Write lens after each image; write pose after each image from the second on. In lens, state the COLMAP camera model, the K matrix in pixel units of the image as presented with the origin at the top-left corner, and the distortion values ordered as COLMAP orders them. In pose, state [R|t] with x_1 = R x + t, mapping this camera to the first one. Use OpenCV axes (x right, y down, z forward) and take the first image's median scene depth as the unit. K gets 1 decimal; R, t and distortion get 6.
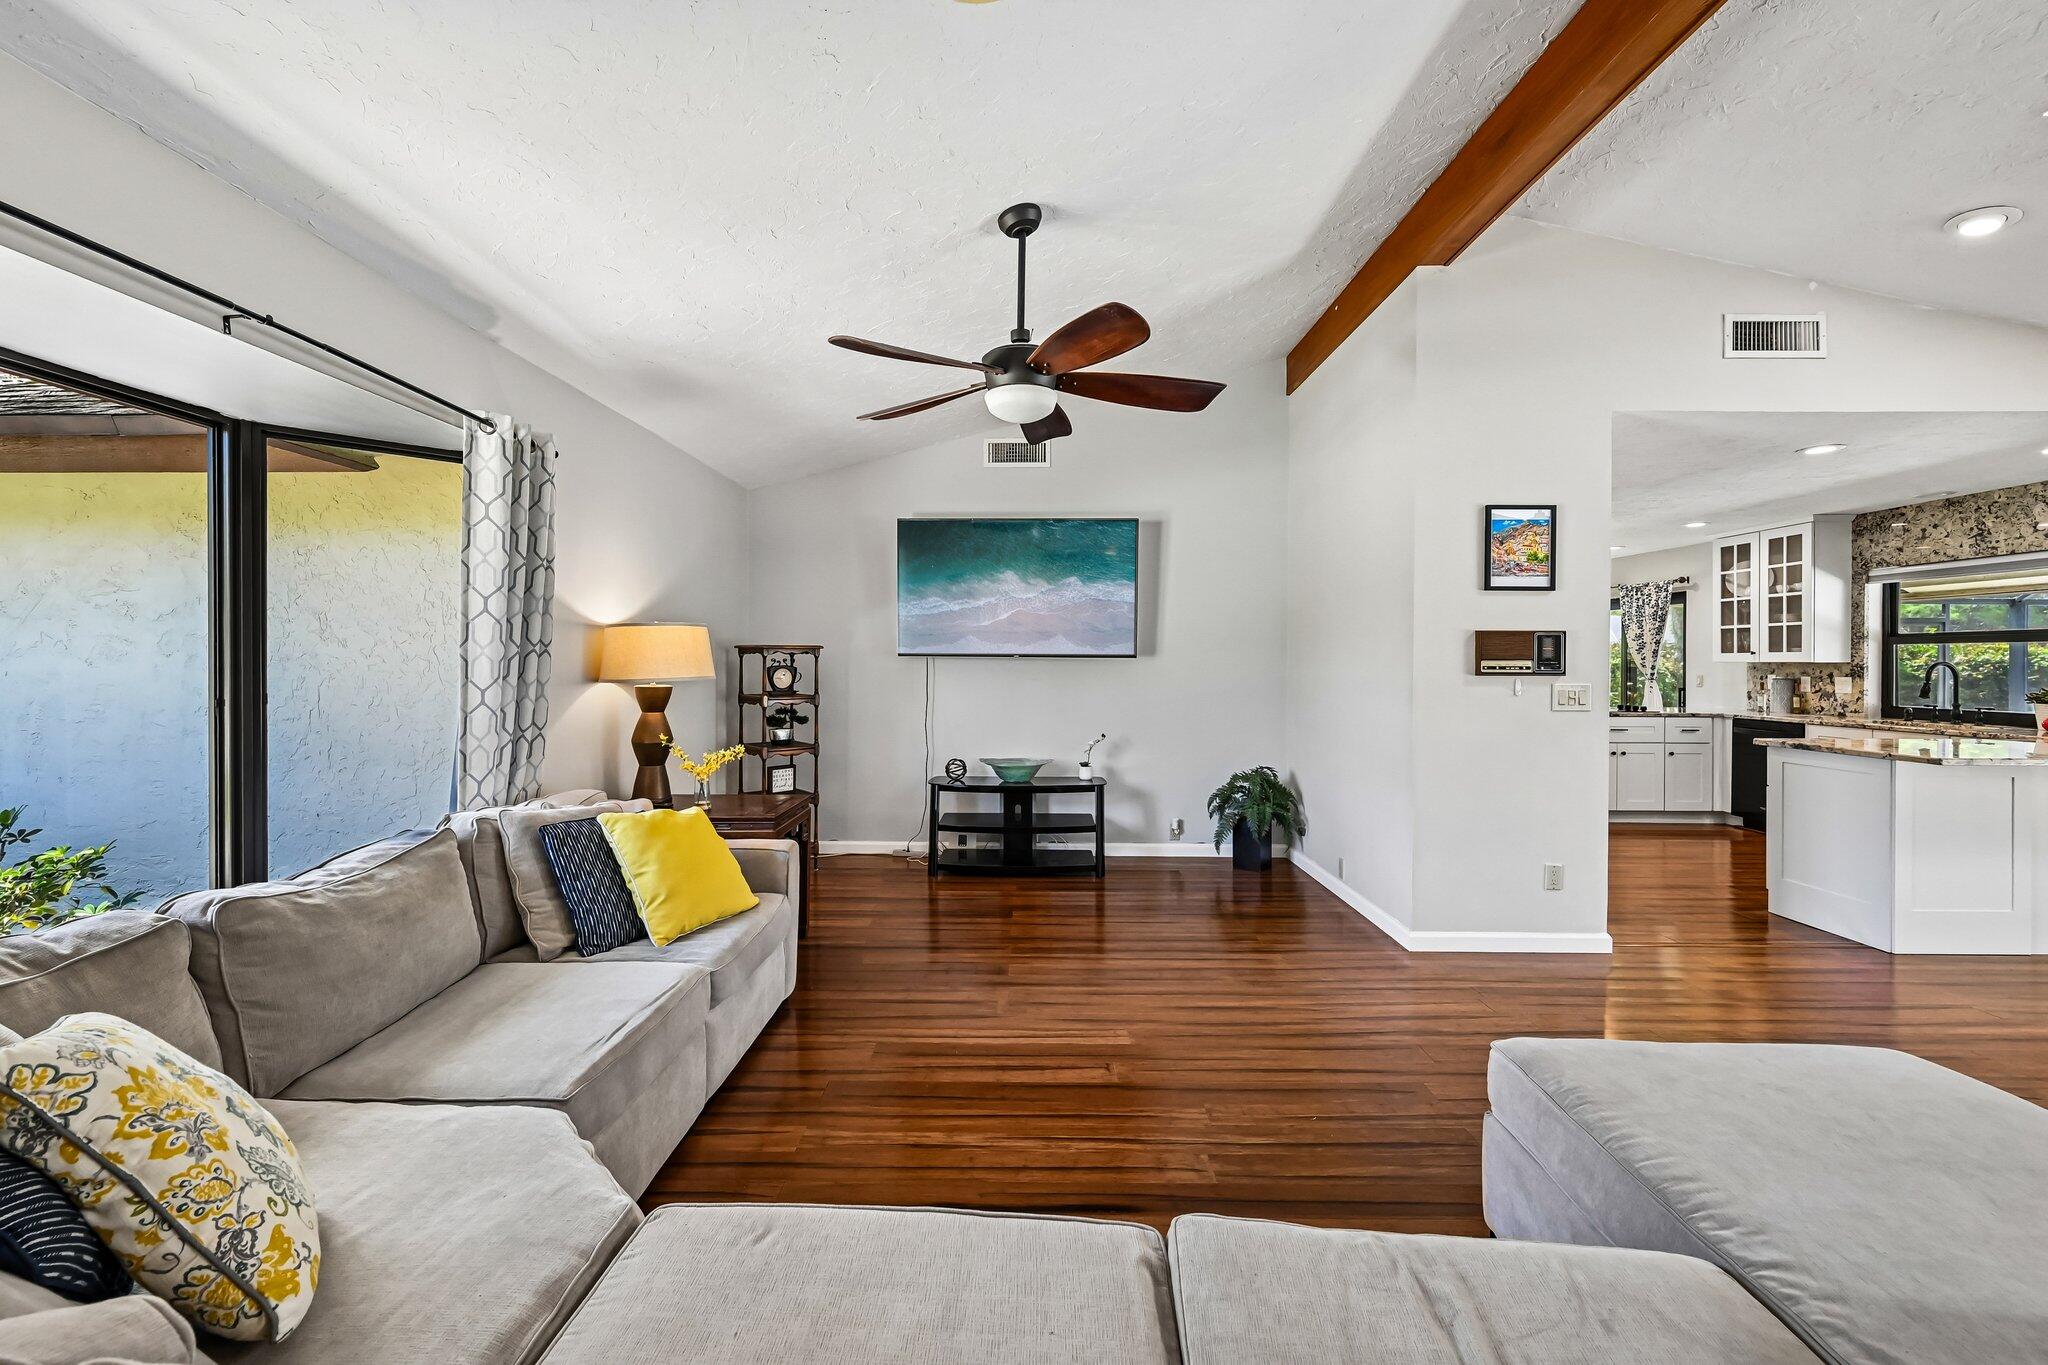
lens RADIAL K [[821.3, 0, 1016.9], [0, 821.3, 661.2], [0, 0, 1]] dist [-0.001715, 0.000682]
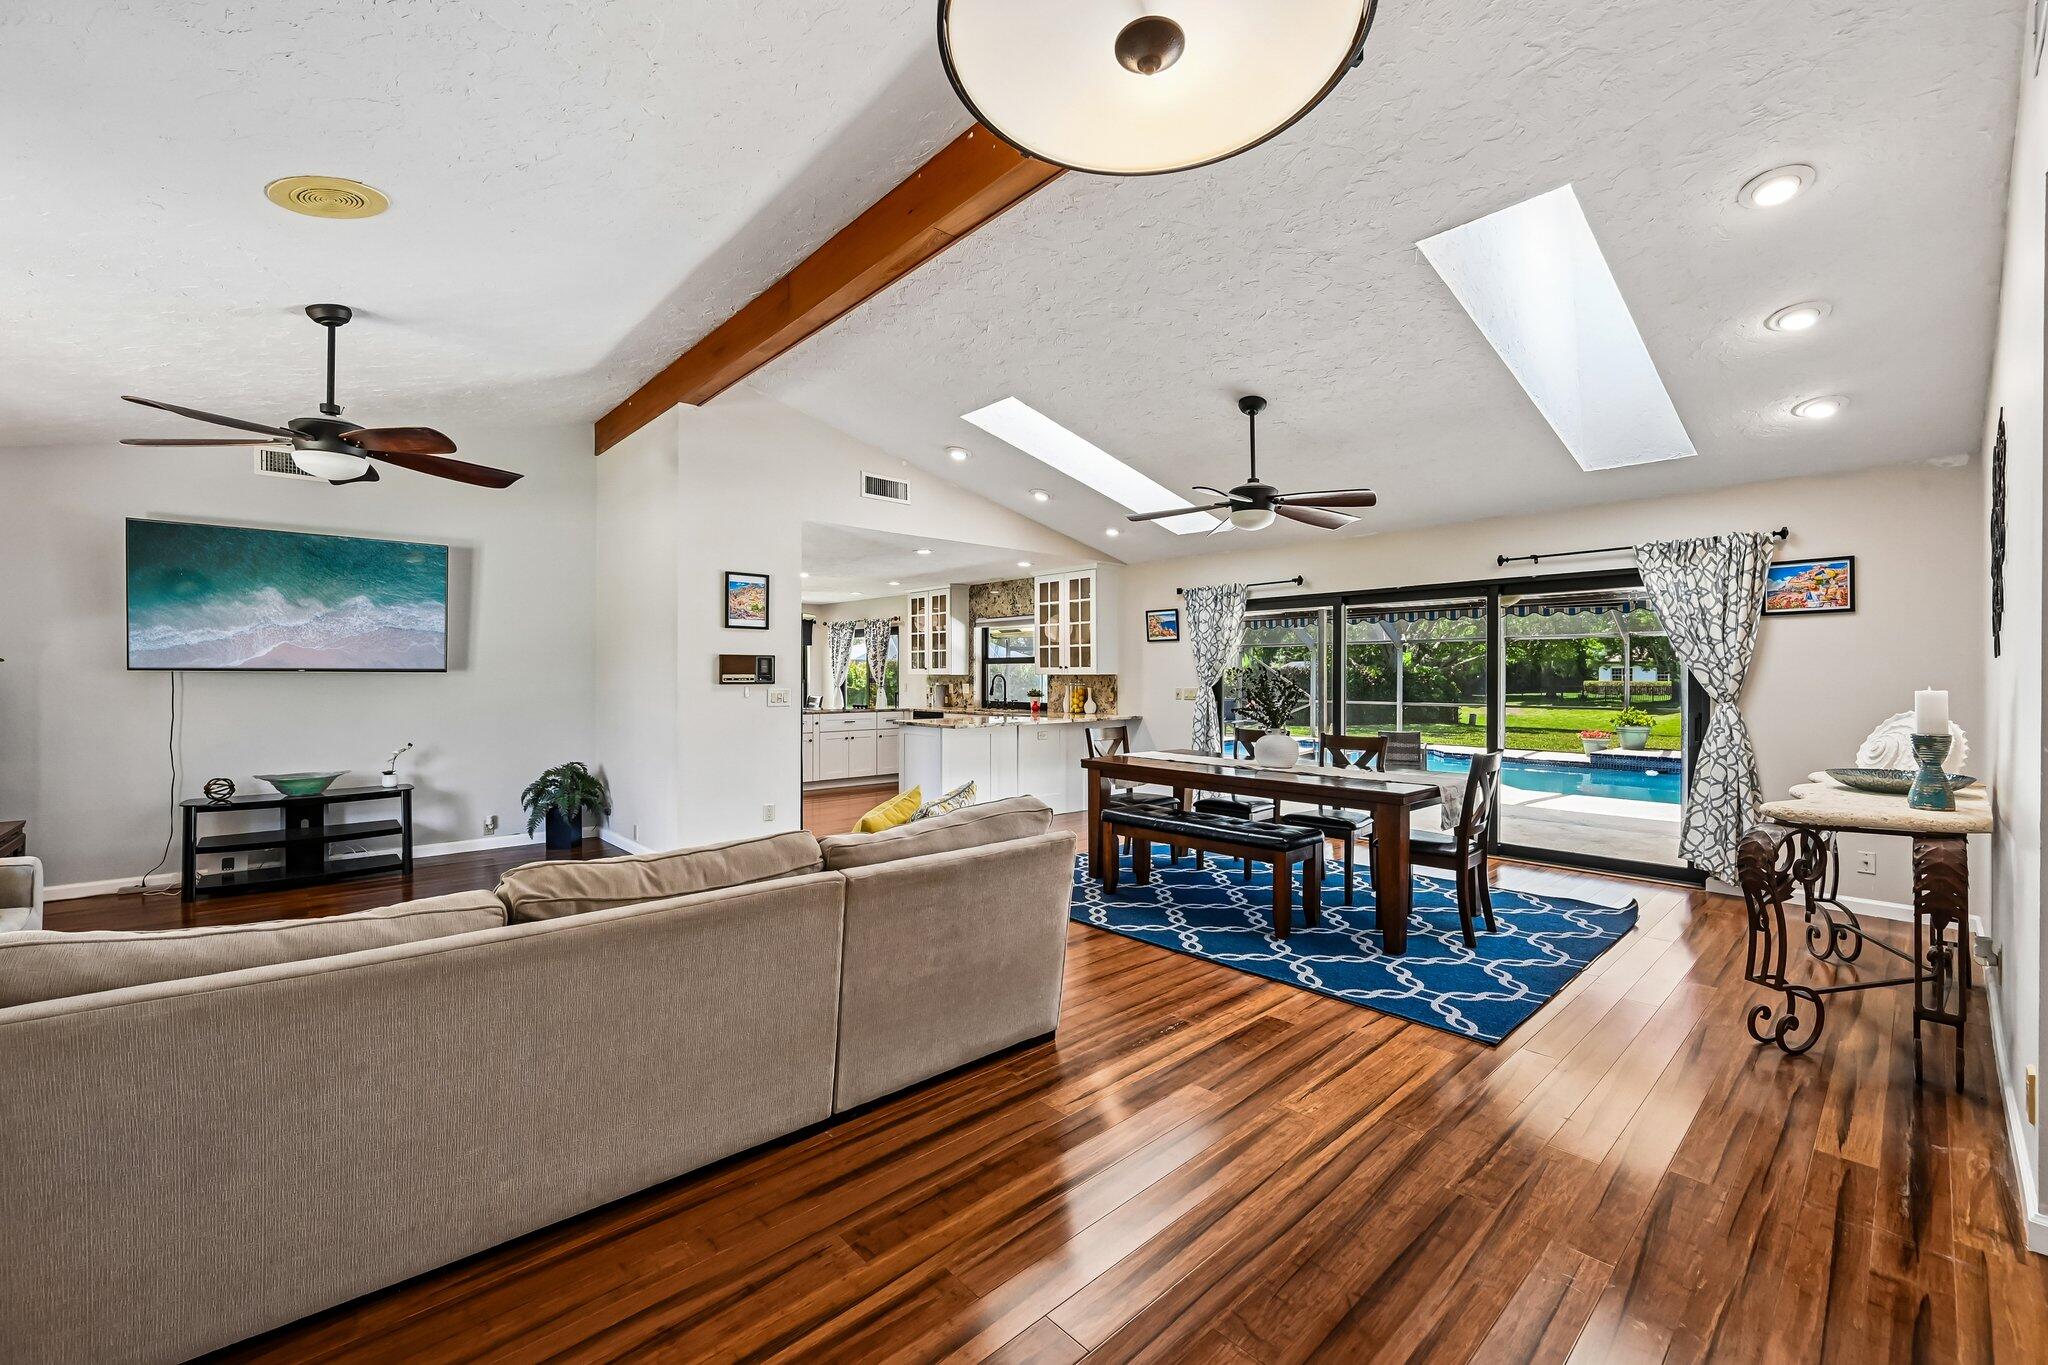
lens RADIAL K [[821.3, 0, 1021.2], [0, 821.3, 676.8], [0, 0, 1]] dist [-0.001715, 0.000682]
pose [[0.727977, -0.004760, 0.685585, -0.048359], [0.002693, 0.999988, 0.004083, -0.000772], [-0.685596, -0.001126, 0.727981, -0.330969]]
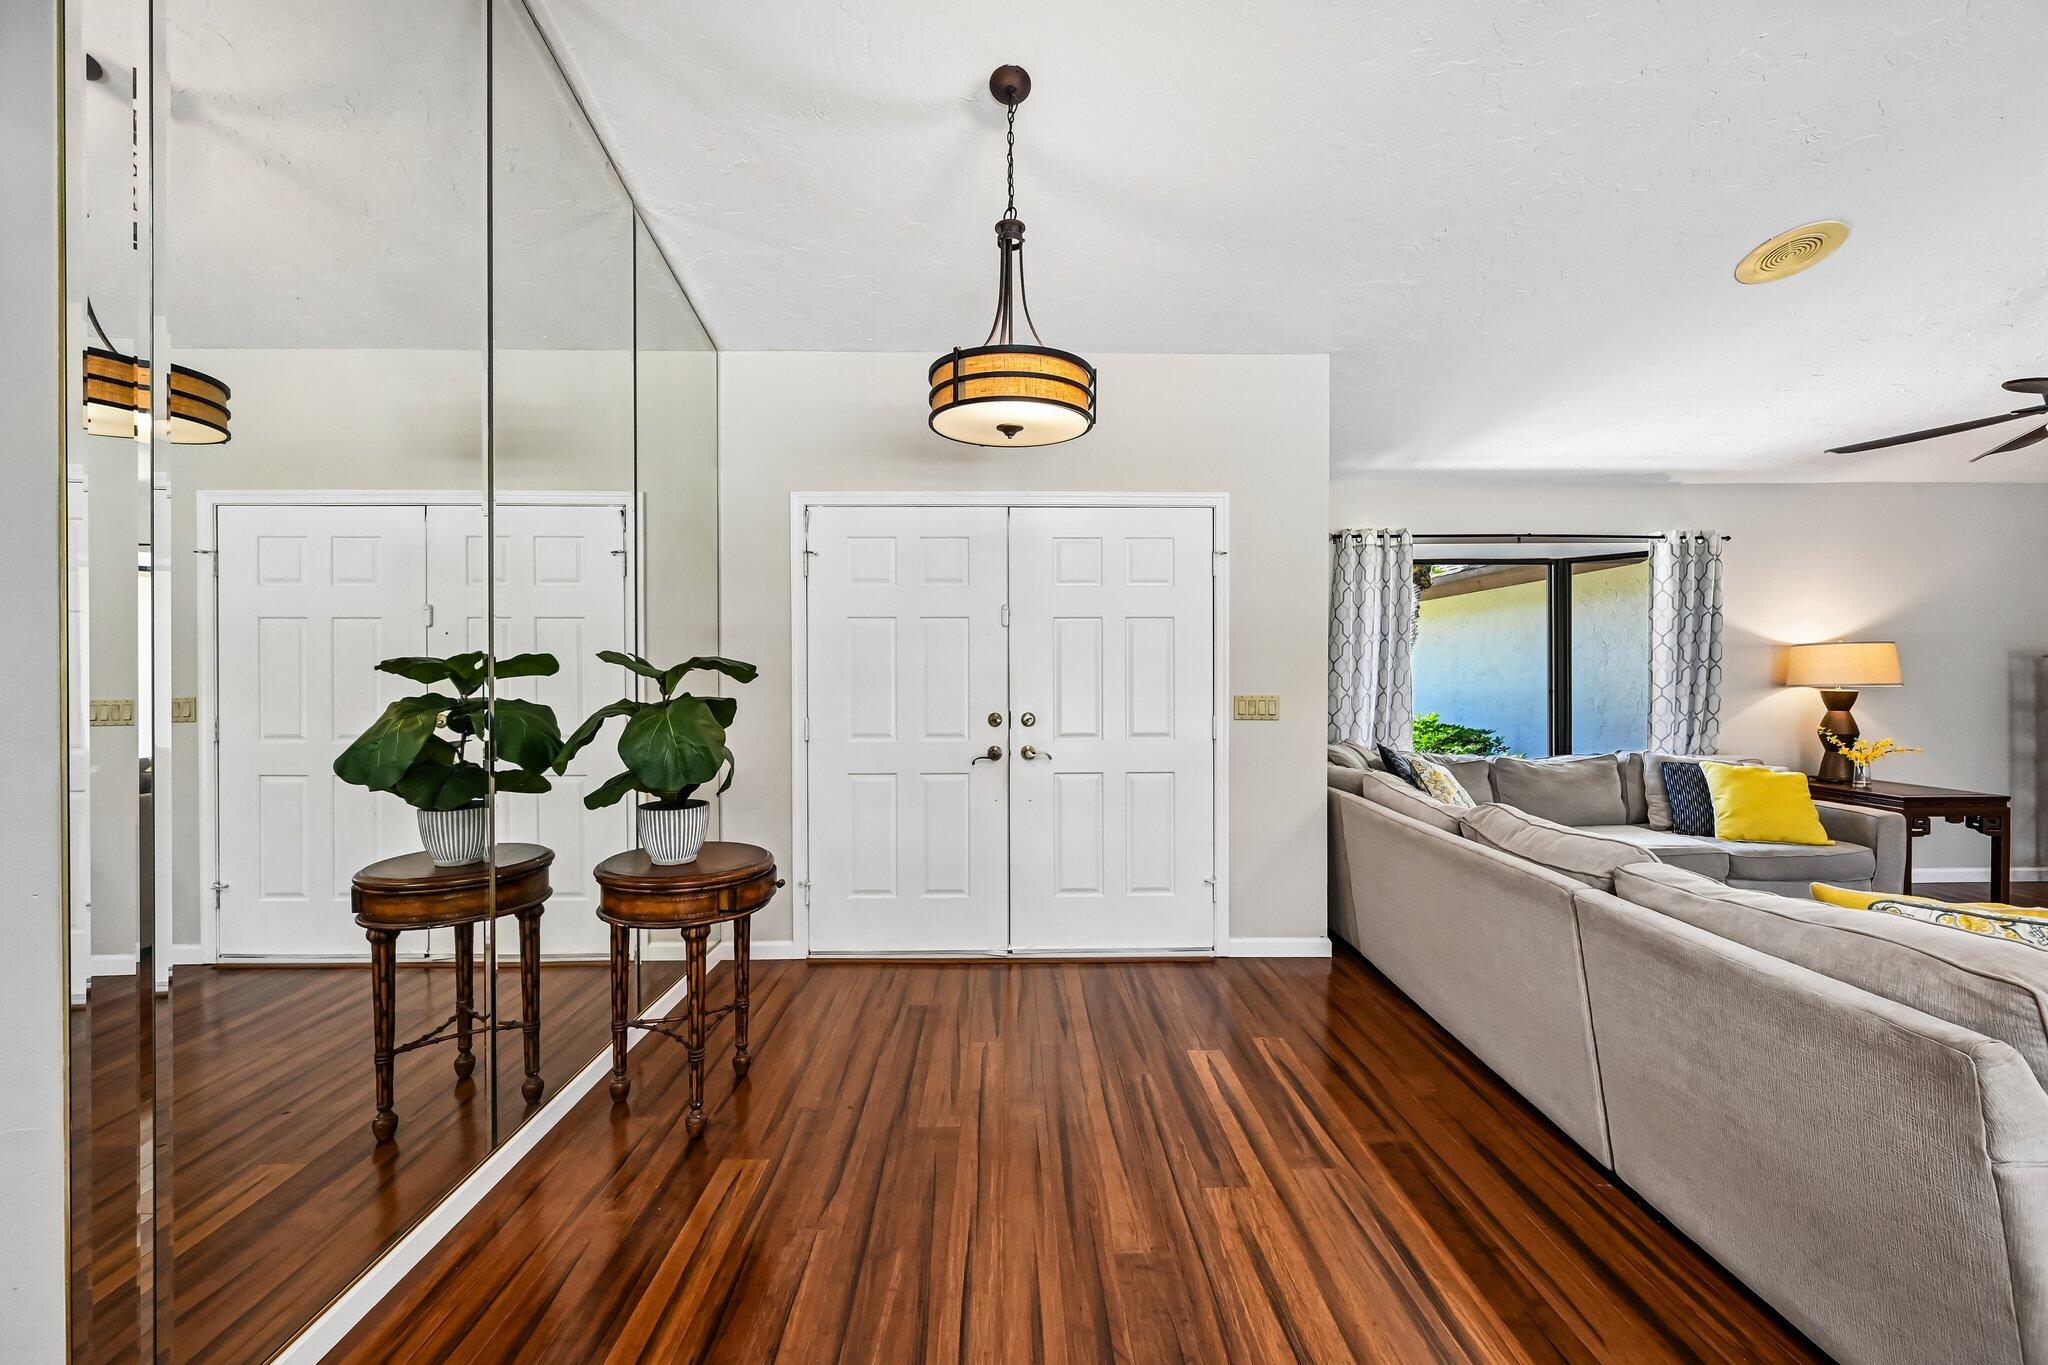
lens RADIAL K [[821.3, 0, 1025.3], [0, 821.3, 677.8], [0, 0, 1]] dist [-0.001715, 0.000682]
pose [[0.040144, 0.000372, -0.999194, 0.556408], [0.003118, 0.999995, 0.000497, 0.004125], [0.999189, -0.003136, 0.040143, -0.229525]]
